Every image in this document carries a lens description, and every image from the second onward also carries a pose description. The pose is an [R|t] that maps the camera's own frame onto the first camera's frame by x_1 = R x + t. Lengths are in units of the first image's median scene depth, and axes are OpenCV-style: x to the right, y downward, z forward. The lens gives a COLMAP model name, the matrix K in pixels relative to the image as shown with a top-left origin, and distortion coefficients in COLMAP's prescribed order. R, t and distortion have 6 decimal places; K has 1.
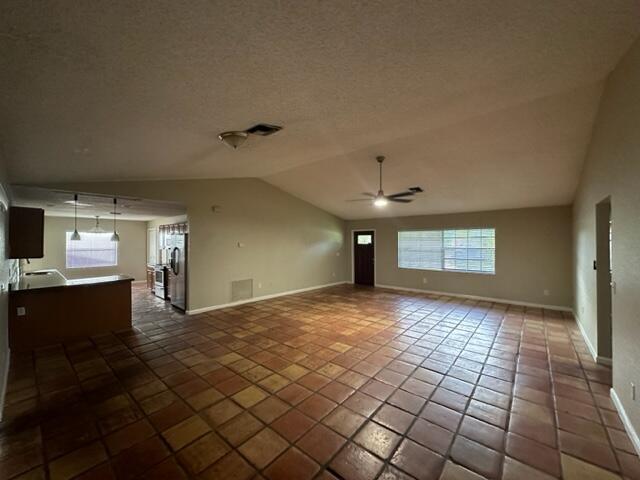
lens RADIAL K [[253.9, 0, 320.6], [0, 253.9, 239.5], [0, 0, 1]] dist [-0.002319, 0.001087]
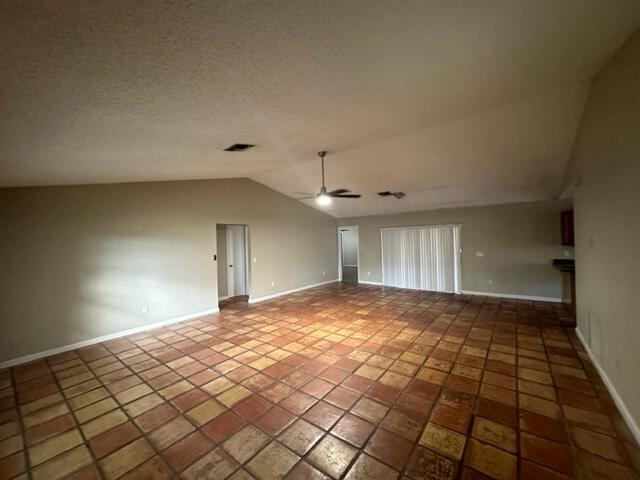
lens RADIAL K [[253.9, 0, 319.2], [0, 253.9, 238.1], [0, 0, 1]] dist [-0.002319, 0.001087]
pose [[-0.998647, 0.026220, -0.044907, 0.283259], [0.026911, 0.999528, -0.014842, 0.008156], [0.044497, -0.016030, -0.998881, 1.815431]]
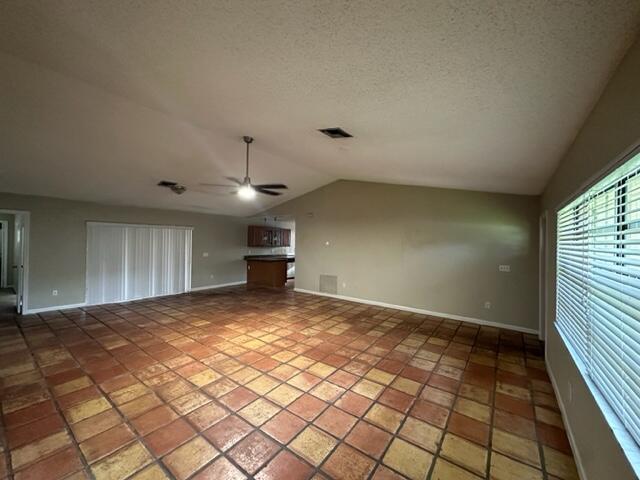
lens RADIAL K [[253.9, 0, 319.8], [0, 253.9, 241.9], [0, 0, 1]] dist [-0.002319, 0.001087]
pose [[0.065994, 0.001085, -0.997819, 1.006160], [-0.004853, 0.999988, 0.000766, 0.013837], [0.997808, 0.004792, 0.065998, 1.107138]]
